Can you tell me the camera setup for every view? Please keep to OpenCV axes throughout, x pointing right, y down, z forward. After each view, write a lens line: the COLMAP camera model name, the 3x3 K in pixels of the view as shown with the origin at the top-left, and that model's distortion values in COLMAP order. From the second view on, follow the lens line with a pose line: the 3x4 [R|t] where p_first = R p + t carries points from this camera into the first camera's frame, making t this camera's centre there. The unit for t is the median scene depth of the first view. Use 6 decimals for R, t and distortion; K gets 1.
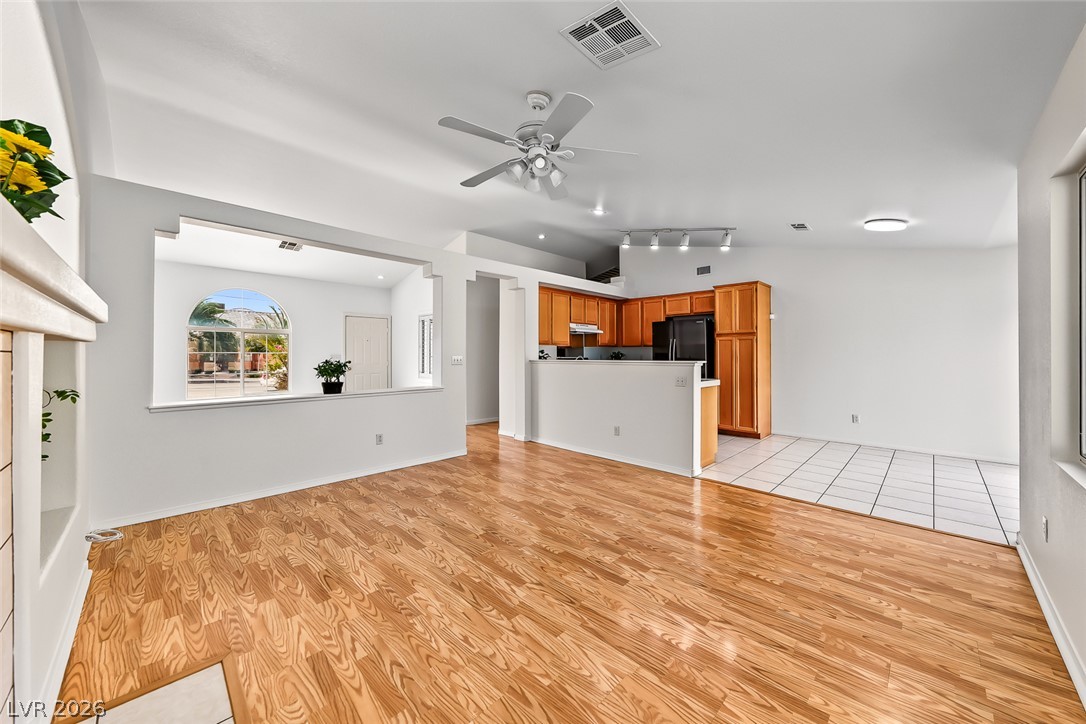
lens RADIAL K [[379.2, 0, 532.2], [0, 379.2, 353.2], [0, 0, 1]] dist [0.005699, -0.001562]
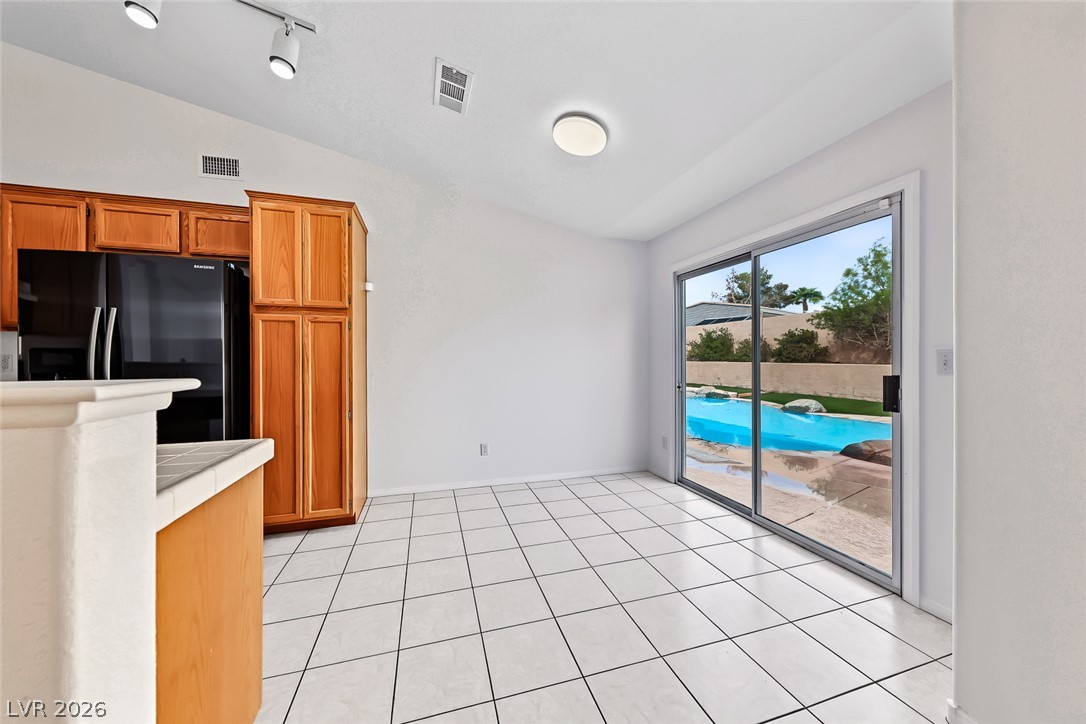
lens RADIAL K [[379.2, 0, 548.5], [0, 379.2, 360.0], [0, 0, 1]] dist [0.005699, -0.001562]
pose [[0.443867, -0.003972, 0.896084, 0.410244], [0.000212, 0.999991, 0.004328, 0.012826], [-0.896093, -0.001731, 0.443864, 0.849778]]
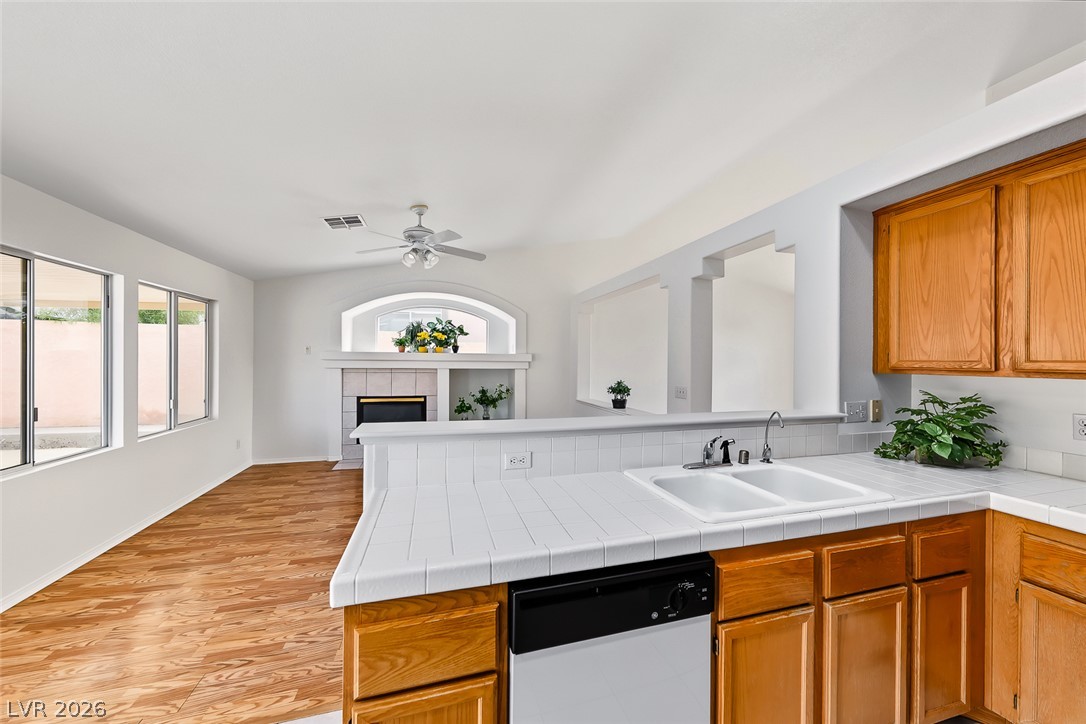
lens RADIAL K [[379.2, 0, 547.7], [0, 379.2, 360.3], [0, 0, 1]] dist [0.005699, -0.001562]
pose [[-0.456440, -0.007143, -0.889725, 0.759144], [-0.007604, 0.999963, -0.004126, -0.051323], [0.889721, 0.004882, -0.456478, 1.457762]]
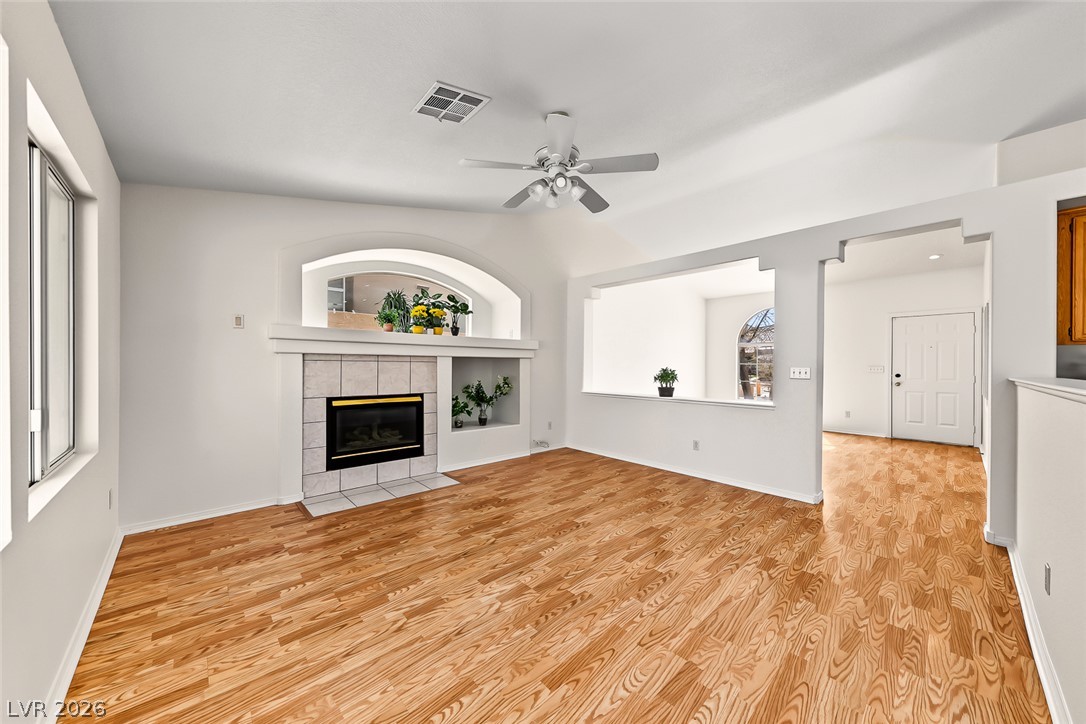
lens RADIAL K [[379.2, 0, 549.5], [0, 379.2, 366.6], [0, 0, 1]] dist [0.005699, -0.001562]
pose [[-0.006740, 0.003760, -0.999970, 0.724342], [-0.003668, 0.999986, 0.003785, 0.007666], [0.999971, 0.003693, -0.006726, 0.675772]]
